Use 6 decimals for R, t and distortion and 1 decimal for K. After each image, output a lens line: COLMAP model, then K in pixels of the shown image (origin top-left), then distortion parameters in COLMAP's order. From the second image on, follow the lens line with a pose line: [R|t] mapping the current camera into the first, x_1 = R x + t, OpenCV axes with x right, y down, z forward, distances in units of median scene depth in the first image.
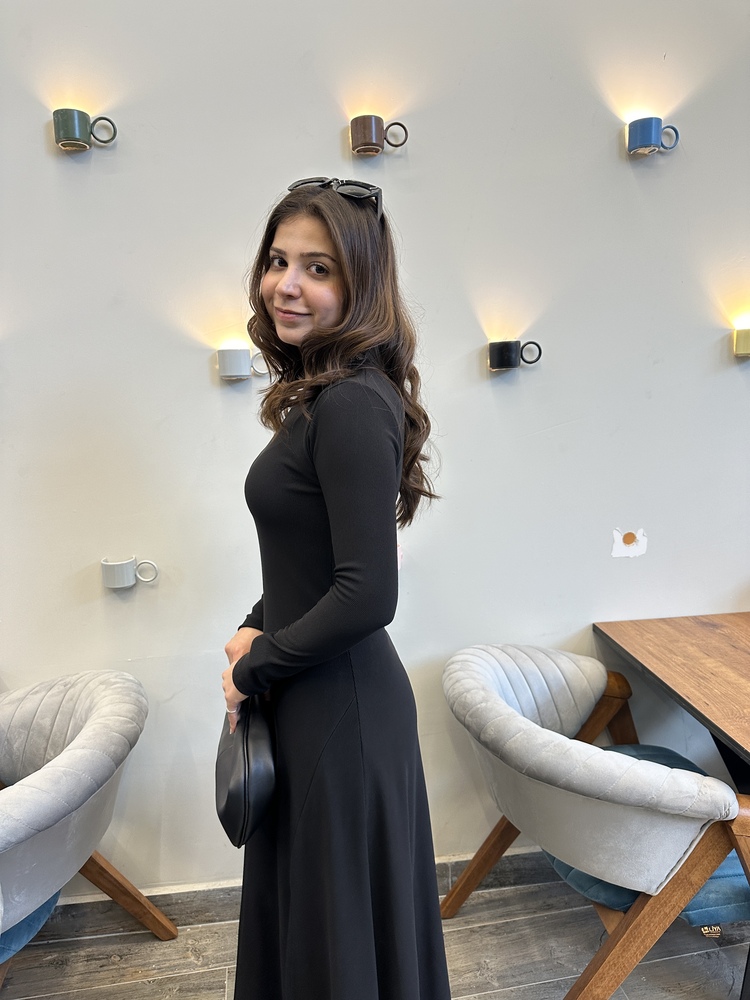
lens RADIAL K [[708.5, 0, 374.9], [0, 708.5, 495.4], [0, 0, 1]] dist [0.003961, -0.021985]
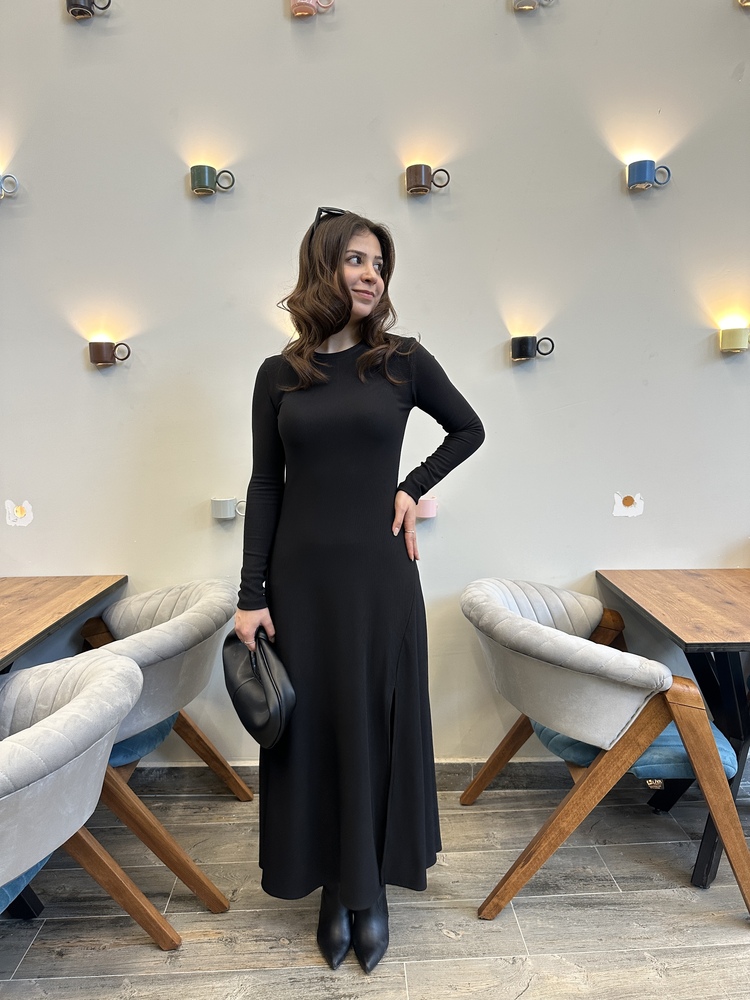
lens RADIAL K [[697.6, 0, 378.7], [0, 697.6, 499.4], [0, 0, 1]] dist [-0.001013, -0.004805]
pose [[0.992066, 0.033585, -0.121146, 0.087695], [-0.037026, 0.998969, -0.026262, 0.116264], [0.120139, 0.030539, 0.992287, -0.262578]]
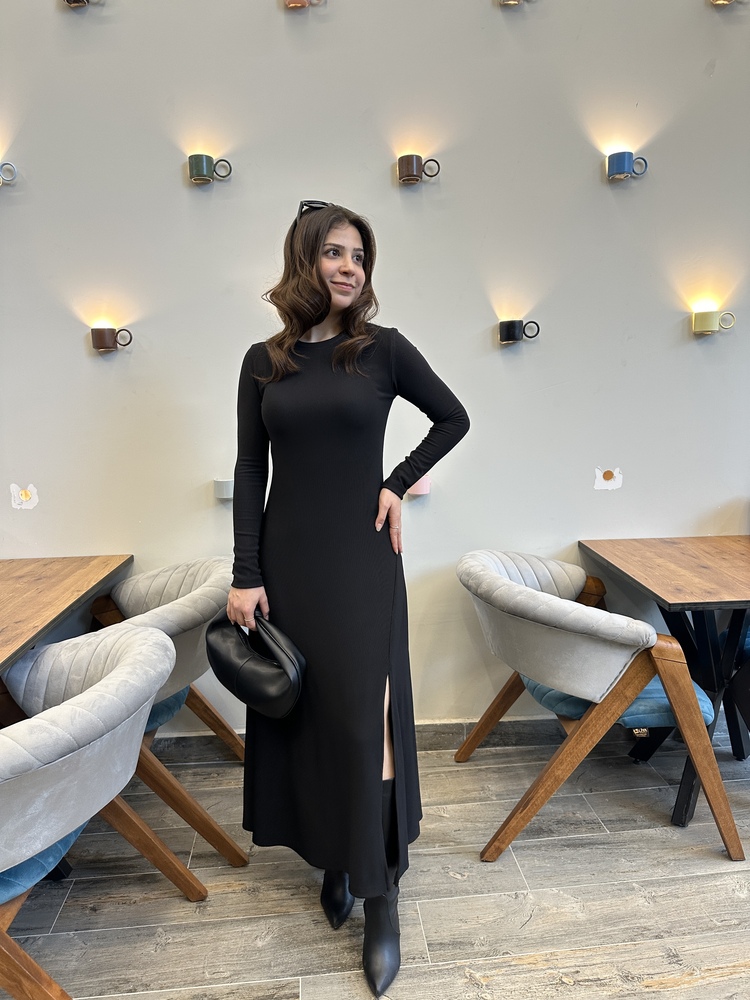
lens RADIAL K [[692.8, 0, 375.0], [0, 692.8, 500.0], [0, 0, 1]] dist [0.006212, -0.011475]
pose [[0.997072, 0.019466, -0.073952, 0.031221], [-0.019307, 0.999810, 0.002856, 0.122586], [0.073993, -0.001420, 0.997258, -0.326670]]
